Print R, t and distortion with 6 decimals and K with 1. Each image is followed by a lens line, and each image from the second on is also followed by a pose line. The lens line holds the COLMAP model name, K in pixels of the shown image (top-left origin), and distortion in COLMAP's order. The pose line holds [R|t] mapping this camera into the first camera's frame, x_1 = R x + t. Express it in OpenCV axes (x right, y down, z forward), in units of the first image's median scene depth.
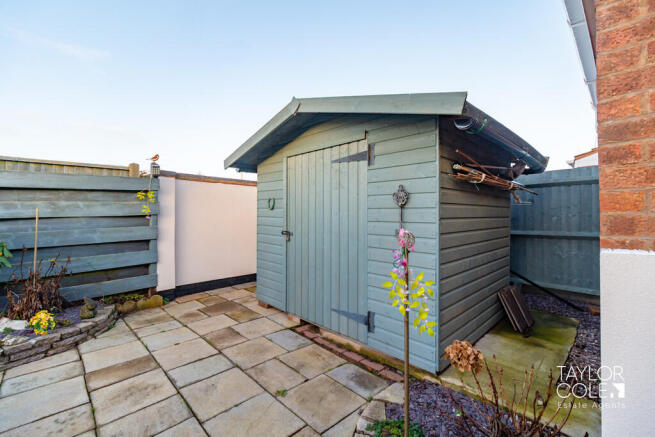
lens RADIAL K [[287.4, 0, 325.5], [0, 287.4, 218.4], [0, 0, 1]] dist [-0.003436, 0.001199]
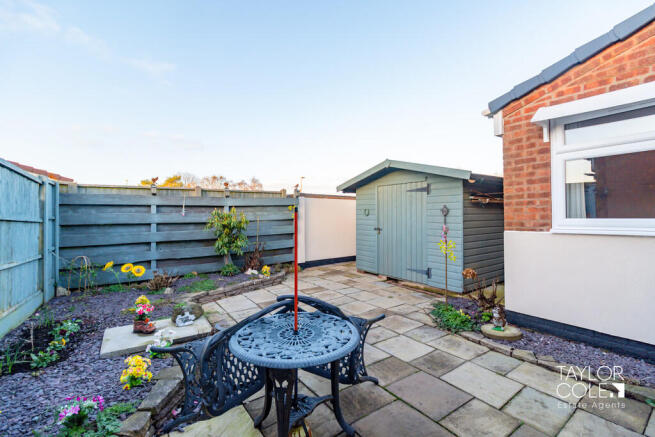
lens RADIAL K [[287.4, 0, 328.5], [0, 287.4, 216.9], [0, 0, 1]] dist [-0.003436, 0.001199]
pose [[0.990461, -0.005062, -0.137701, -0.218696], [0.004171, 0.999968, -0.006753, -0.015633], [0.137731, 0.006115, 0.990451, -0.907890]]
